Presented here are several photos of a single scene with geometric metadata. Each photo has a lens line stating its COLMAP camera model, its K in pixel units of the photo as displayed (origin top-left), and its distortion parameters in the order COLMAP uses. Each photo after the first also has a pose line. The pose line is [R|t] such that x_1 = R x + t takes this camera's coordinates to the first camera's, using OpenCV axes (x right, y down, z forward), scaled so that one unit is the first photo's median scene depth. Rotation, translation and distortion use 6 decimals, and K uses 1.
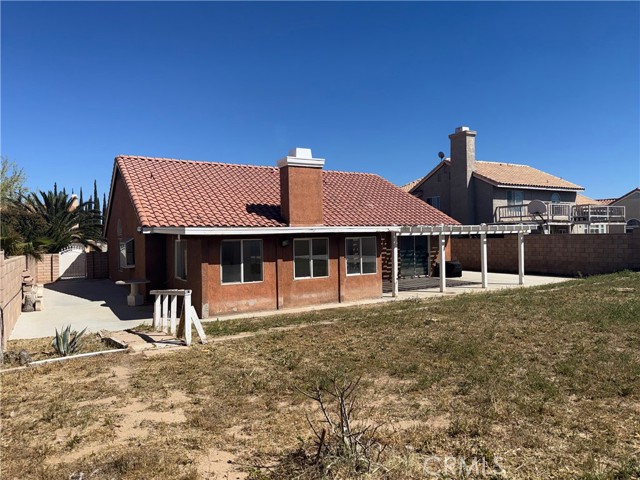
lens RADIAL K [[449.3, 0, 321.7], [0, 449.3, 242.8], [0, 0, 1]] dist [0.069869, -0.133987]
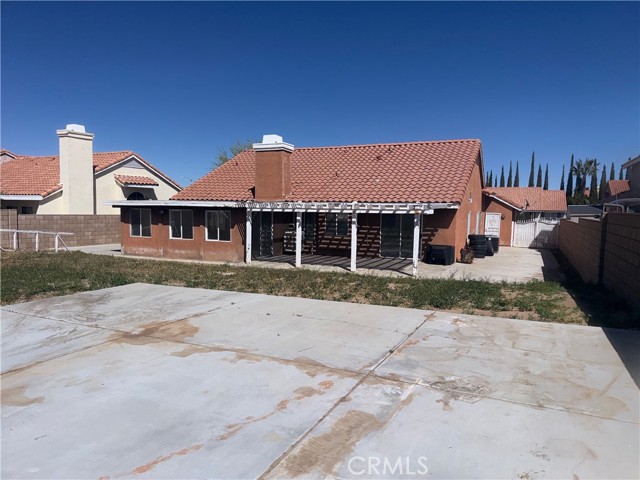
lens RADIAL K [[449.3, 0, 321.7], [0, 449.3, 242.8], [0, 0, 1]] dist [0.069869, -0.133987]
pose [[0.601033, 0.090628, -0.794069, 1.251006], [-0.040769, 0.995733, 0.082785, -0.038756], [0.798184, -0.017383, 0.602163, 0.482750]]
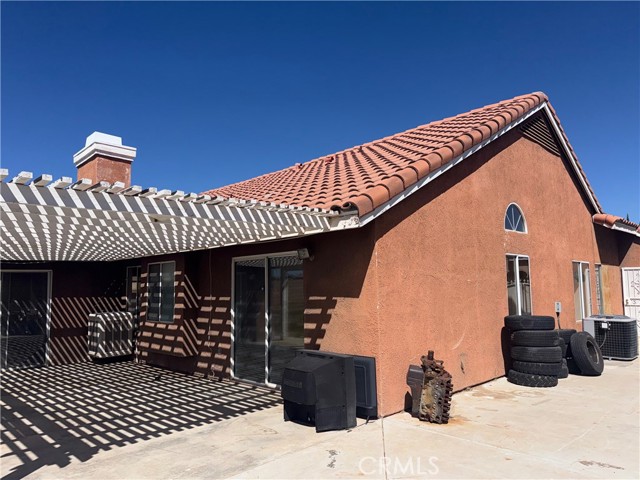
lens RADIAL K [[449.3, 0, 321.7], [0, 449.3, 242.8], [0, 0, 1]] dist [0.069869, -0.133987]
pose [[0.287757, -0.083452, -0.954061, 0.821927], [-0.003436, 0.996100, -0.088165, 0.000212], [0.957697, 0.028648, 0.286348, 1.393568]]
